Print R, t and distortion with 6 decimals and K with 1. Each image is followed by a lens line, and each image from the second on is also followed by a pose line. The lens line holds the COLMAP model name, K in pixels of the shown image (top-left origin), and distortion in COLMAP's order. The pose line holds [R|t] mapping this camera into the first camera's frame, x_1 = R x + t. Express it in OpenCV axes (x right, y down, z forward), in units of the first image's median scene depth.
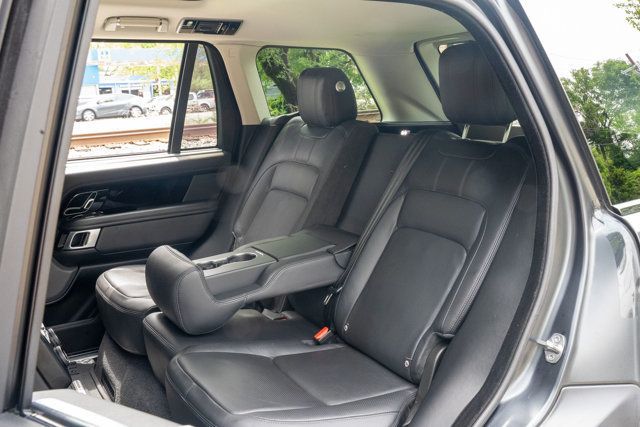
lens RADIAL K [[644.2, 0, 319.7], [0, 644.2, 214.7], [0, 0, 1]] dist [-0.051106, 0.000000]
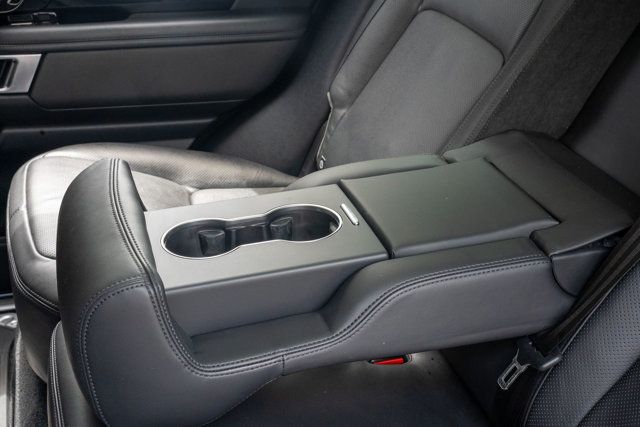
lens RADIAL K [[883.5, 0, 322.1], [0, 883.5, 214.6], [0, 0, 1]] dist [0.038116, 0.000000]
pose [[0.969145, 0.164412, -0.183645, -0.011008], [-0.113625, 0.959152, 0.259070, -0.058938], [0.218738, -0.230210, 0.948239, 0.433275]]
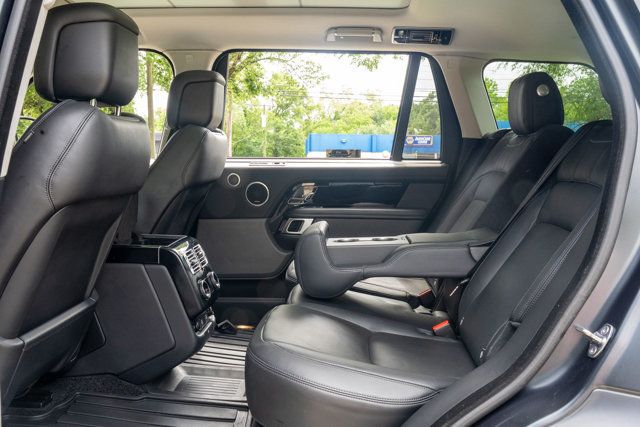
lens RADIAL K [[644.2, 0, 320.0], [0, 644.2, 212.0], [0, 0, 1]] dist [-0.051106, 0.000000]
pose [[0.825609, 0.085454, -0.557734, 0.303092], [-0.154203, 0.985007, -0.077346, 0.099102], [0.542763, 0.149862, 0.826408, 0.081106]]
